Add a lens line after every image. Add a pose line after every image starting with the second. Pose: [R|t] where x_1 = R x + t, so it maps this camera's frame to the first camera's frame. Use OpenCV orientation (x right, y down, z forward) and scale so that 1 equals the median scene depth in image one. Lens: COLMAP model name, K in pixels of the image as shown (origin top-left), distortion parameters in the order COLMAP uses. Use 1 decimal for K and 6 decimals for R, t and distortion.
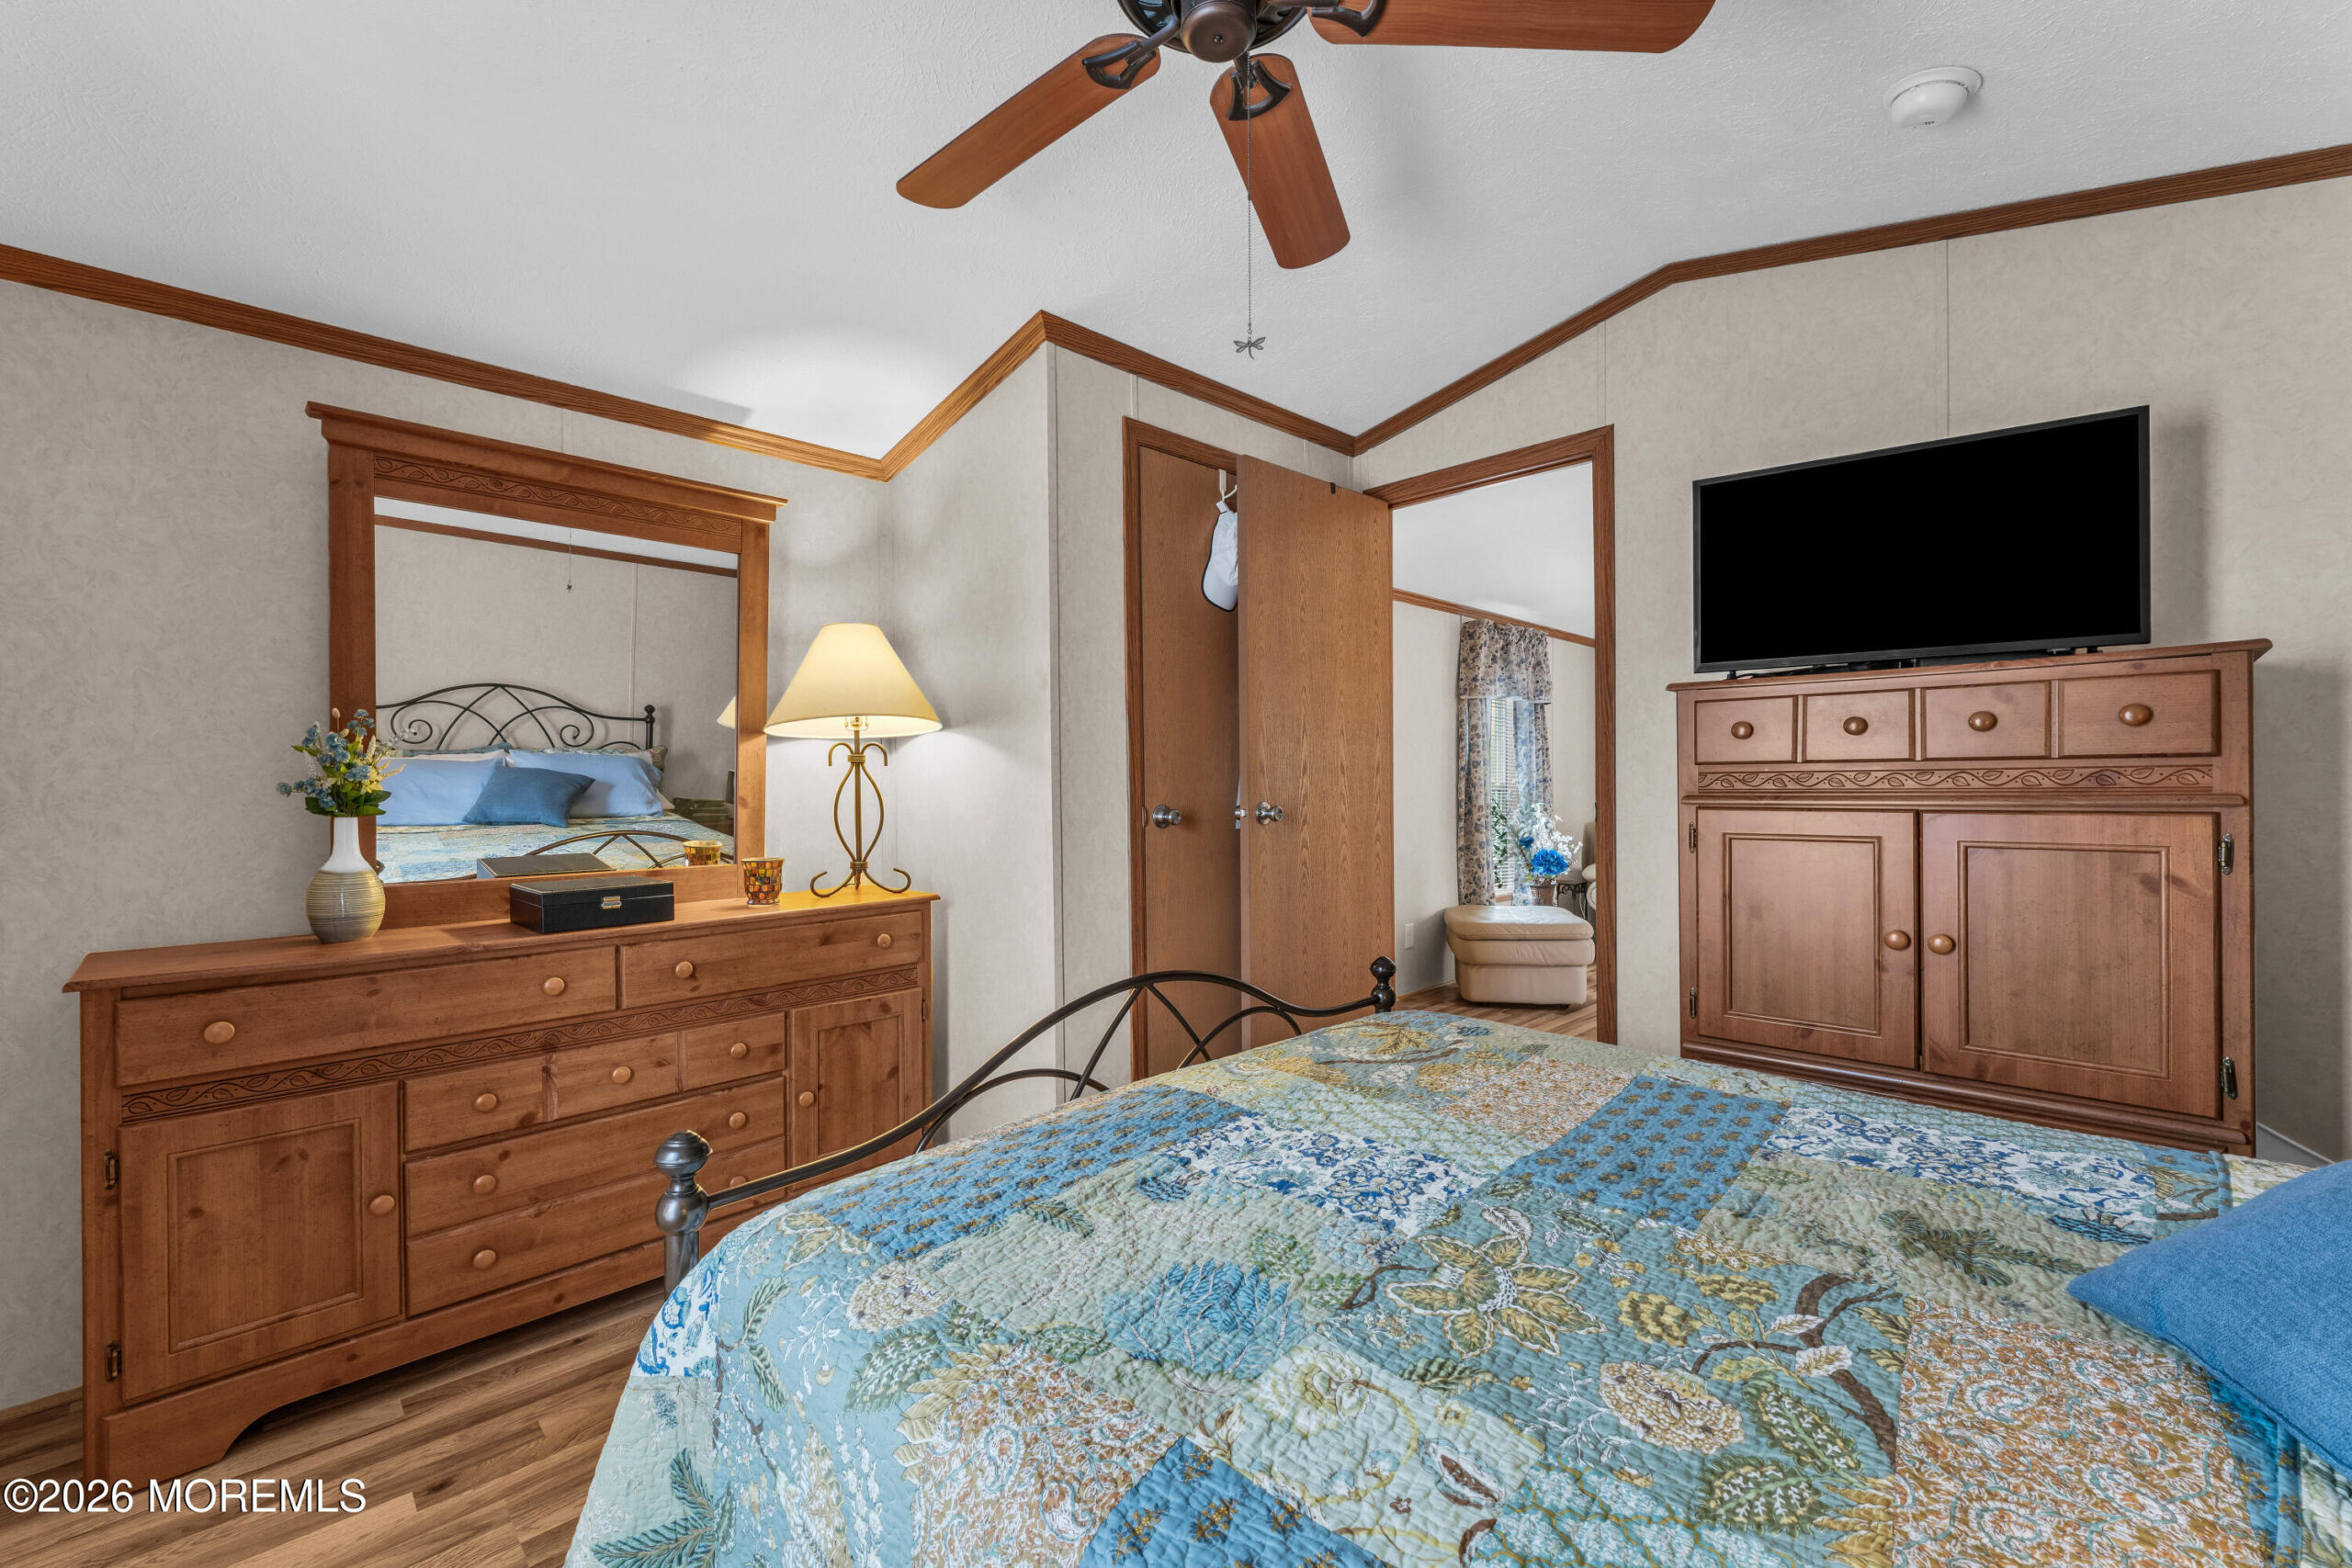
lens RADIAL K [[1069.7, 0, 1176.4], [0, 1069.7, 779.1], [0, 0, 1]] dist [-0.001102, -0.000206]
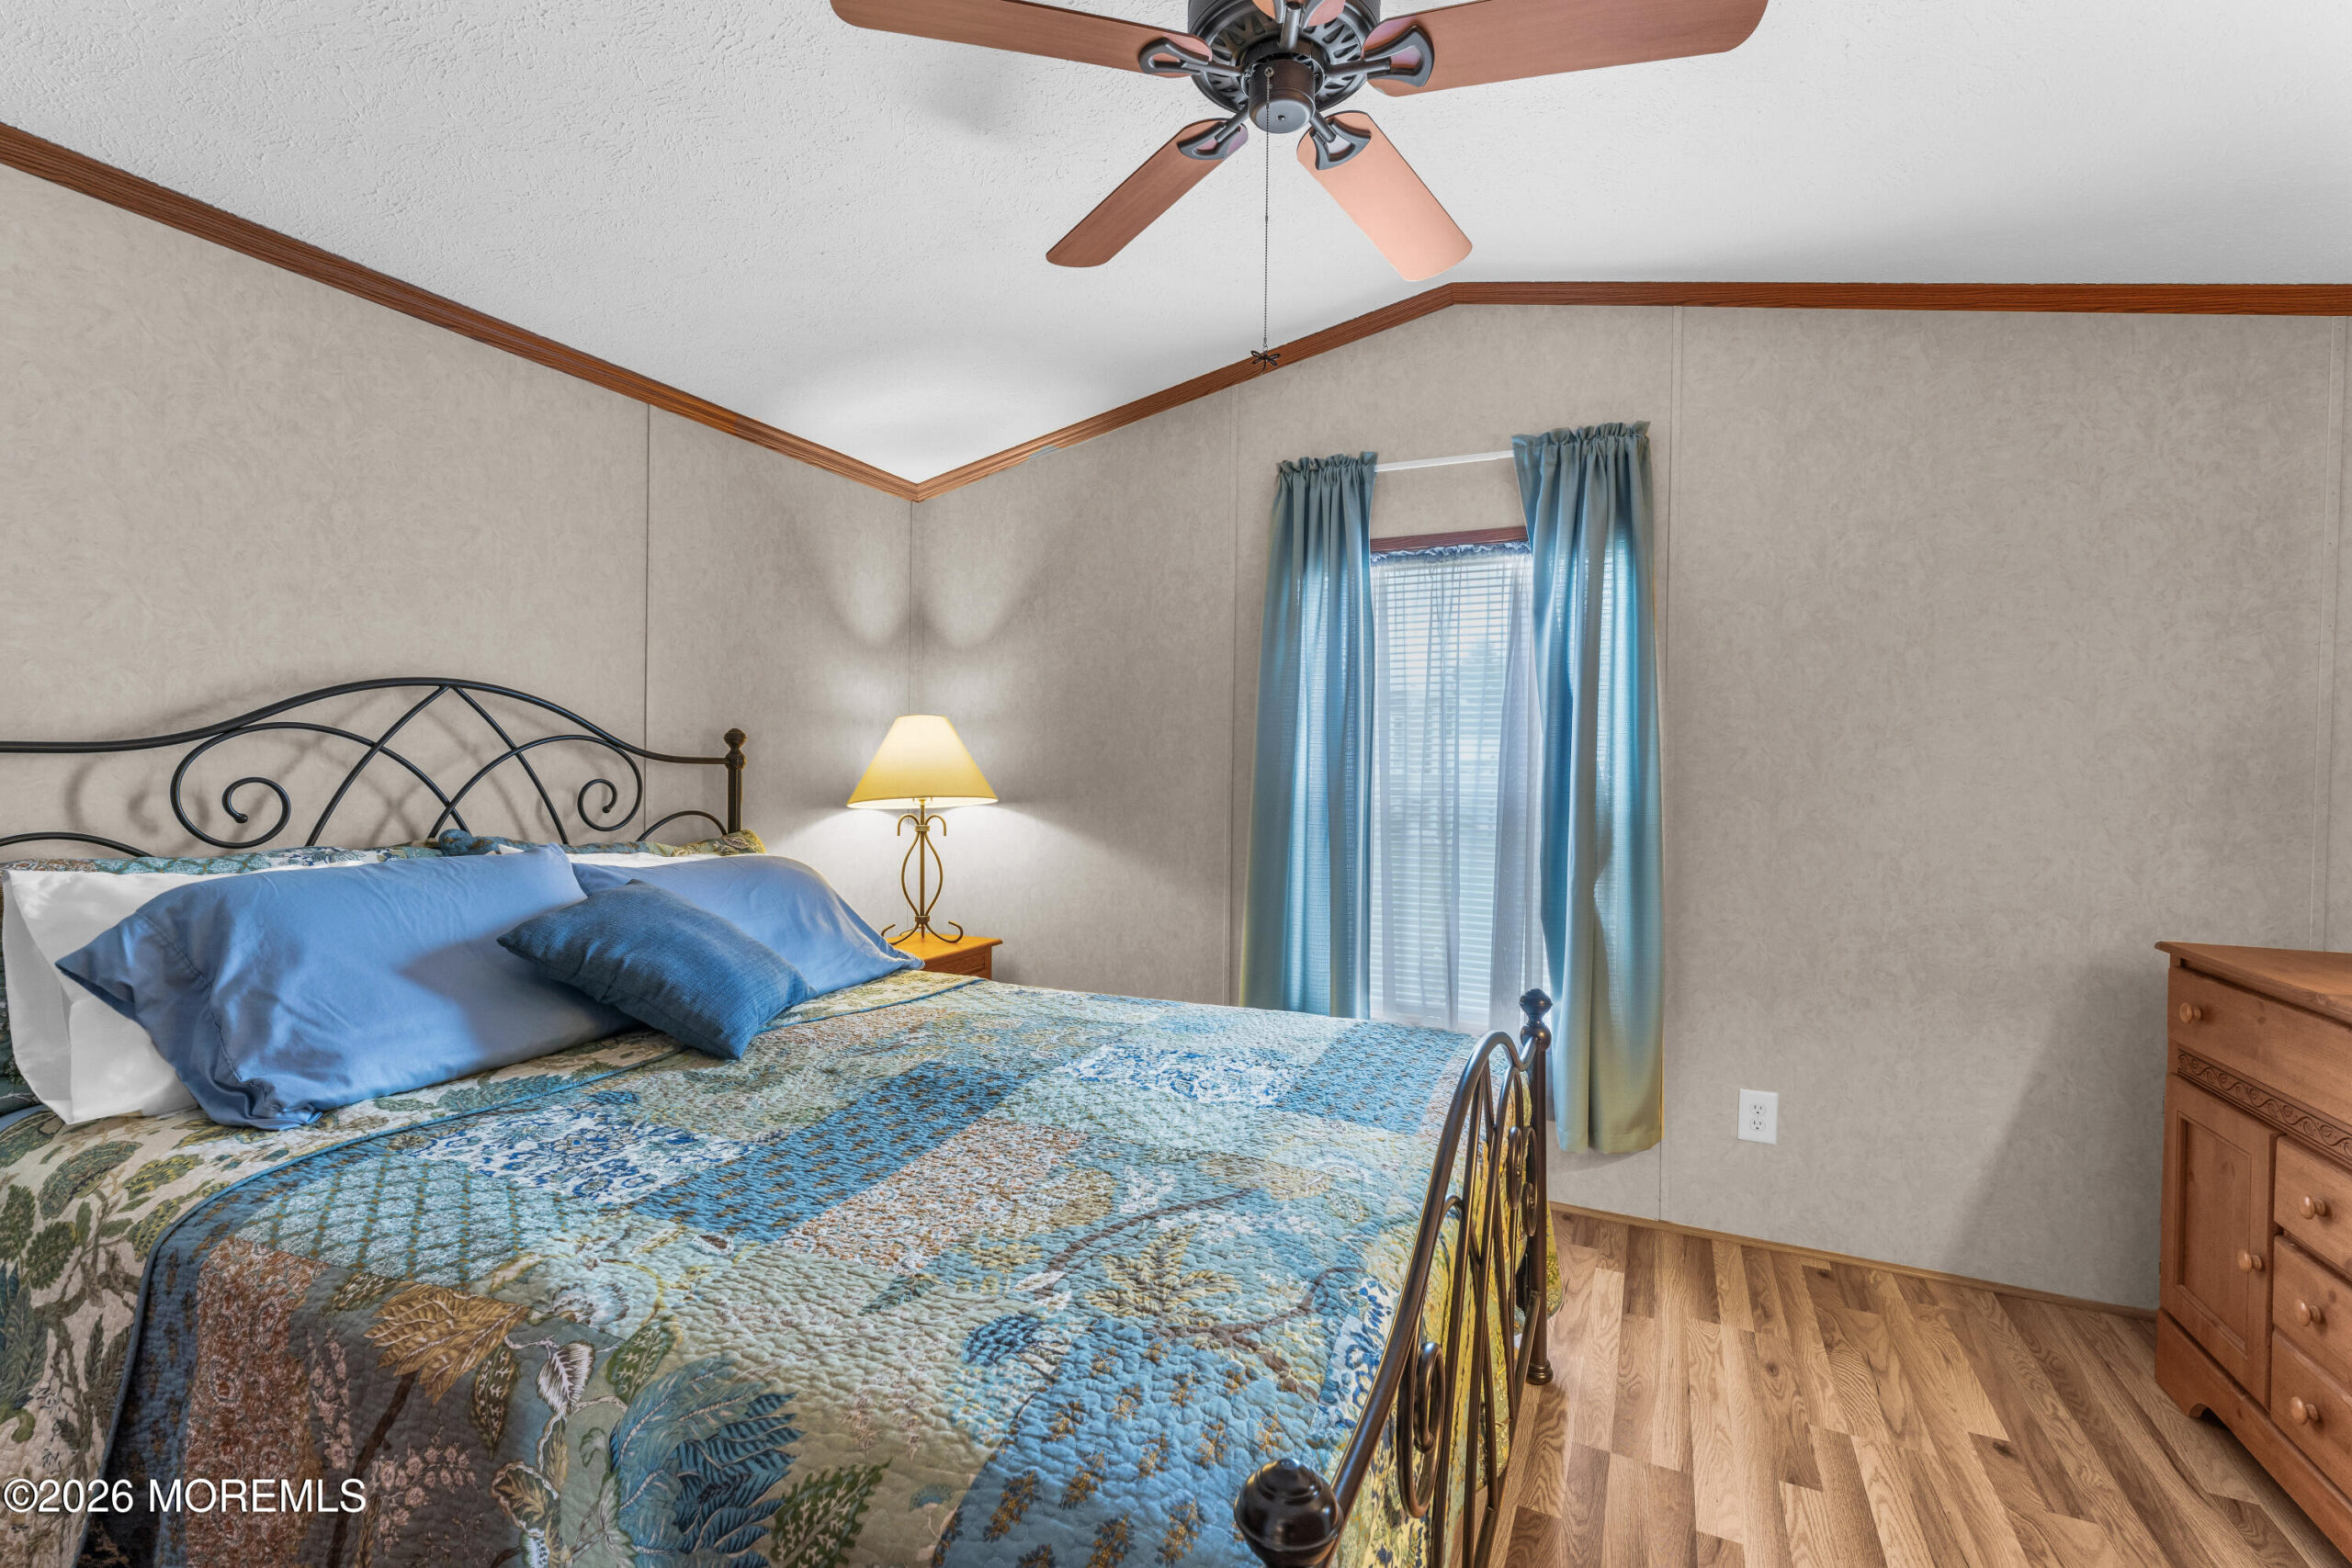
lens RADIAL K [[1069.7, 0, 1175.5], [0, 1069.7, 783.8], [0, 0, 1]] dist [-0.001102, -0.000206]
pose [[-0.949984, -0.006103, -0.312240, 0.508879], [-0.009017, 0.999928, 0.007891, 0.002764], [0.312169, 0.010312, -0.949970, 2.093514]]
